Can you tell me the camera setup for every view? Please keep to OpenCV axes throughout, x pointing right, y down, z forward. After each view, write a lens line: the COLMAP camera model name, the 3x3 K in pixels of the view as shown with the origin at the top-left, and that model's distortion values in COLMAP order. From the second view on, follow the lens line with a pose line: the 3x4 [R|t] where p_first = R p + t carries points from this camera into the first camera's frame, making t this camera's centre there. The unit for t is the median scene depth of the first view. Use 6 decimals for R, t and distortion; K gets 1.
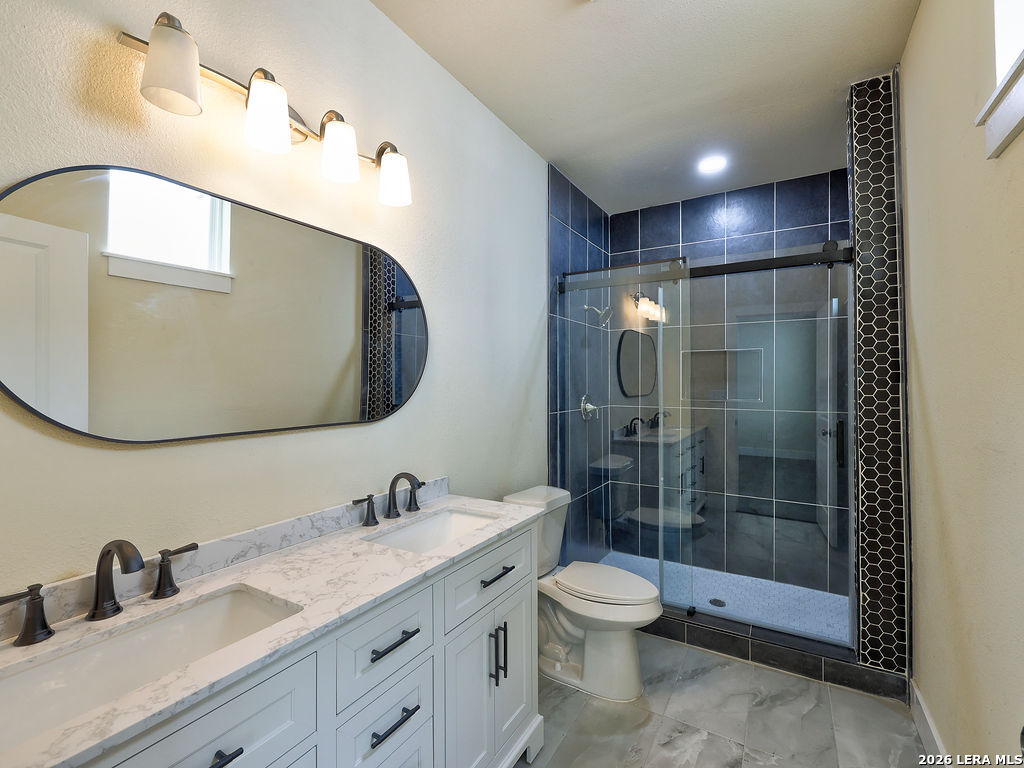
lens RADIAL K [[460.5, 0, 512.0], [0, 460.5, 384.0], [0, 0, 1]] dist [-0.000624, 0.000067]
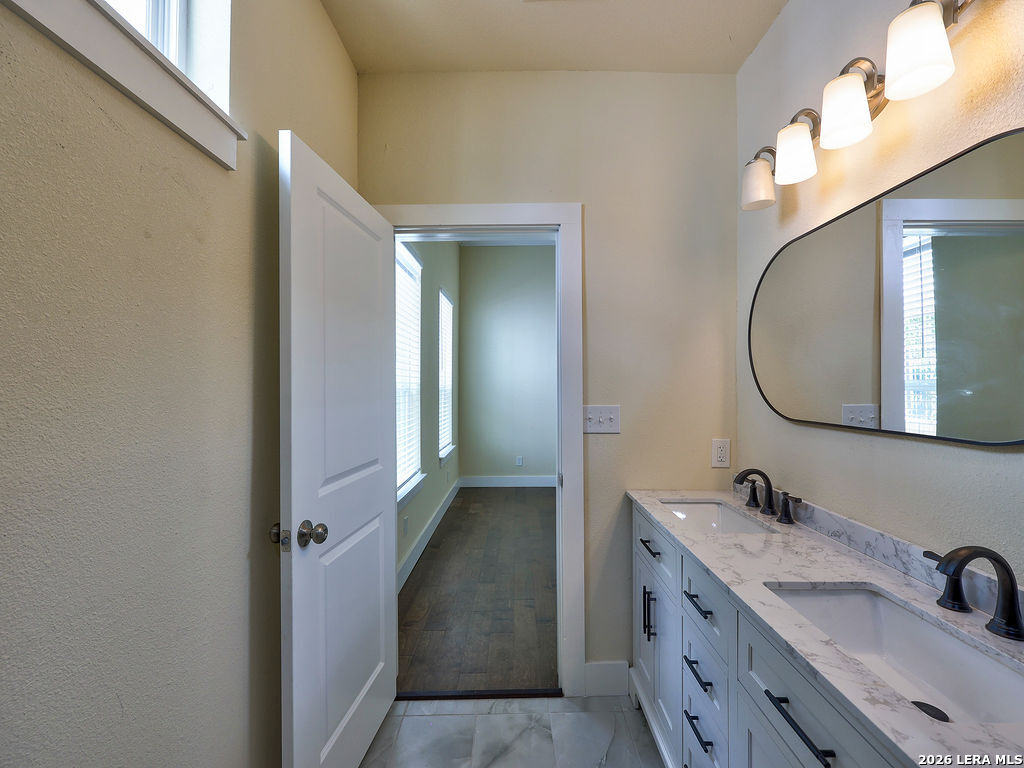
lens RADIAL K [[460.5, 0, 512.0], [0, 460.5, 384.0], [0, 0, 1]] dist [-0.000624, 0.000067]
pose [[-0.860336, 0.002920, -0.509719, 0.633991], [0.002100, 0.999995, 0.002185, 0.004131], [0.509723, 0.000809, -0.860338, 1.512085]]
